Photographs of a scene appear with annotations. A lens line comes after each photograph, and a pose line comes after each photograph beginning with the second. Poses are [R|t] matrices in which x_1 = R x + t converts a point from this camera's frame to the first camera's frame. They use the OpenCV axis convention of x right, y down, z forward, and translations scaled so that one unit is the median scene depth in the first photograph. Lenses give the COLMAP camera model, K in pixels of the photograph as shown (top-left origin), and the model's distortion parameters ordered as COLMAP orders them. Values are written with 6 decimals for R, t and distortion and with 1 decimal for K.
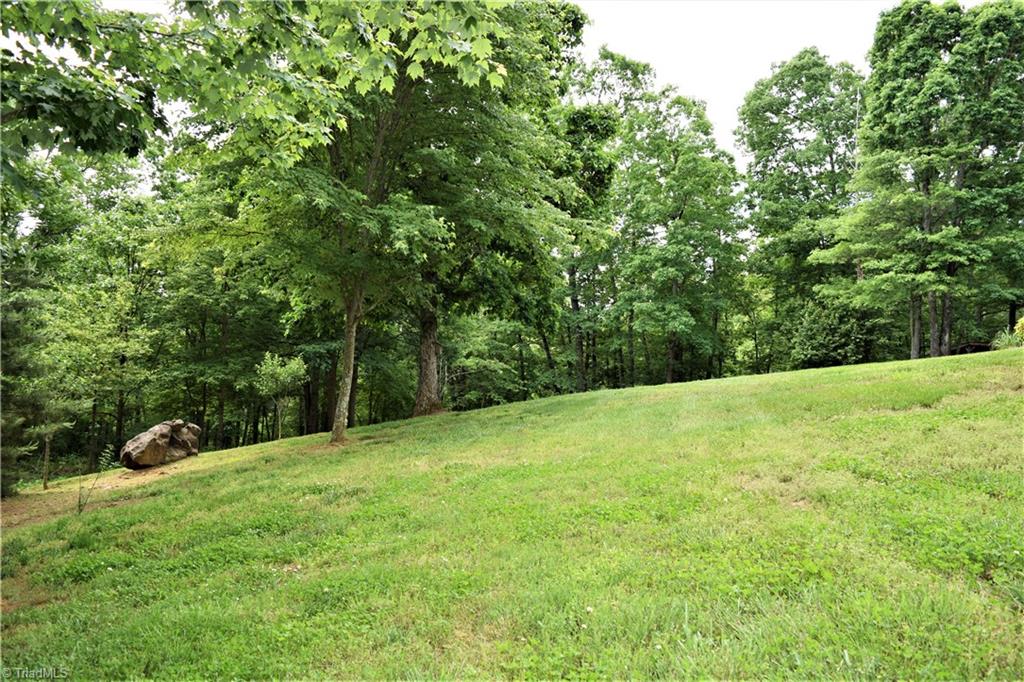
lens RADIAL K [[823.6, 0, 512.0], [0, 823.6, 341.0], [0, 0, 1]] dist [-0.015889, -0.000070]
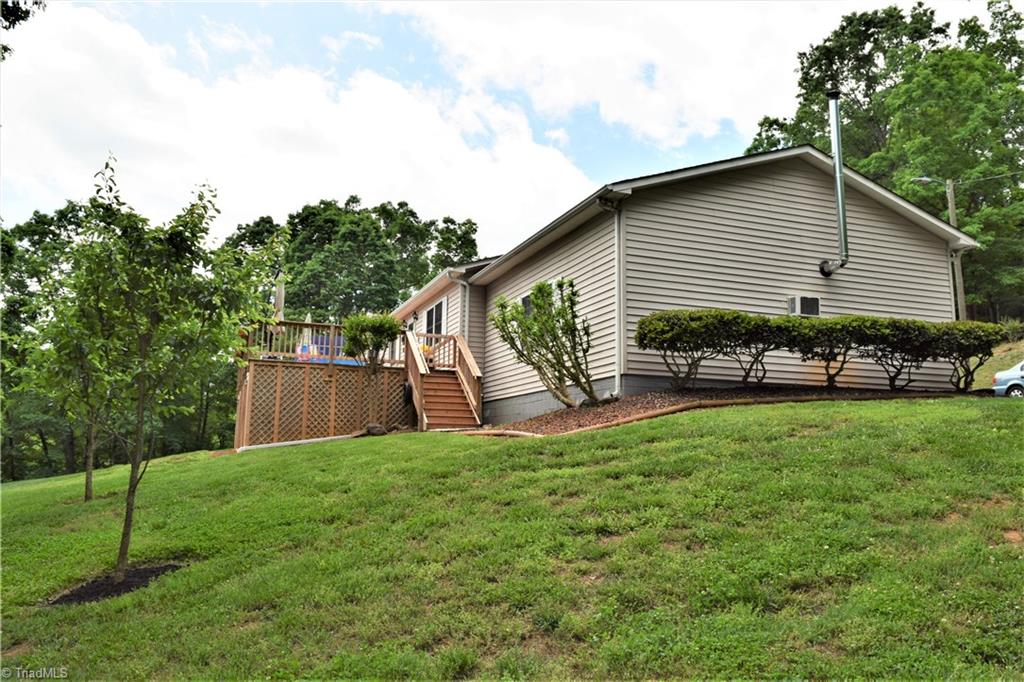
lens RADIAL K [[811.3, 0, 499.2], [0, 811.3, 343.4], [0, 0, 1]] dist [-0.002830, -0.001126]
pose [[0.878067, 0.027519, 0.477745, 0.096547], [0.021632, 0.995042, -0.097075, -0.019998], [-0.478048, 0.095573, 0.873118, -0.461282]]
